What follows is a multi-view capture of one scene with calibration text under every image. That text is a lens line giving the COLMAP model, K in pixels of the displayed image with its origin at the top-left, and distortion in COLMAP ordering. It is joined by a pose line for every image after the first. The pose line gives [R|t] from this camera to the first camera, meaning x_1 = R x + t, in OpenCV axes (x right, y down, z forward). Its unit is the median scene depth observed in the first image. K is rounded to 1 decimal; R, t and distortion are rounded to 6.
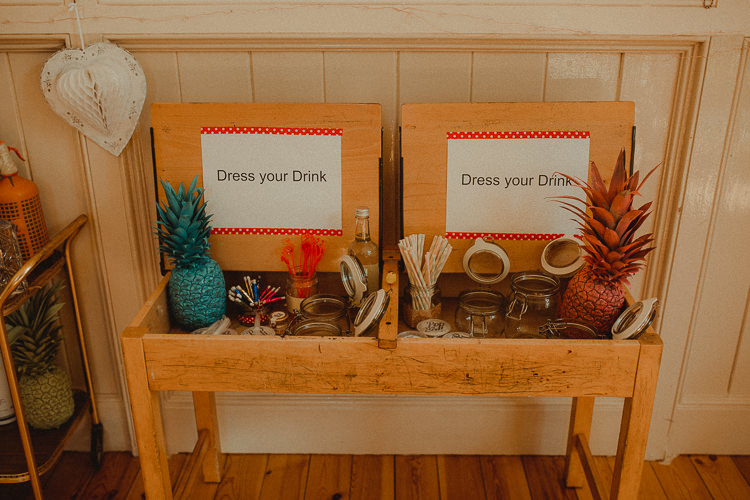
lens RADIAL K [[730.6, 0, 374.6], [0, 730.6, 248.1], [0, 0, 1]] dist [-0.031221, 0.000000]
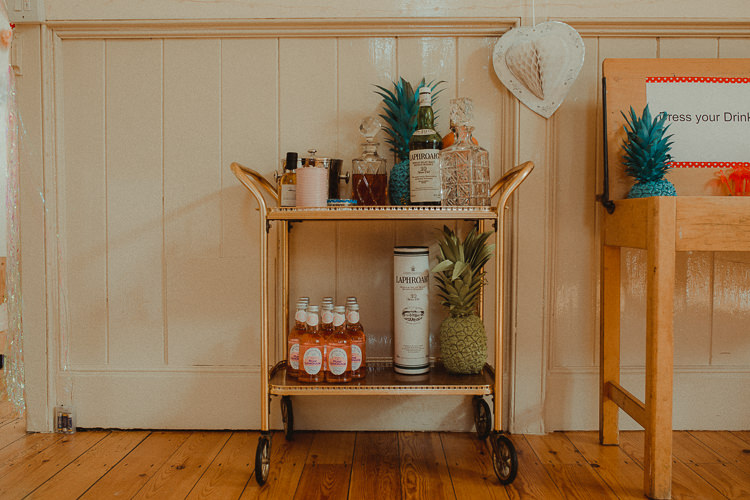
lens RADIAL K [[730.6, 0, 375.3], [0, 730.6, 251.2], [0, 0, 1]] dist [-0.031221, 0.000000]
pose [[0.999982, 0.005082, 0.003269, -0.680043], [-0.003699, 0.942653, -0.333754, 0.500710], [-0.004777, 0.333735, 0.942655, -0.032001]]
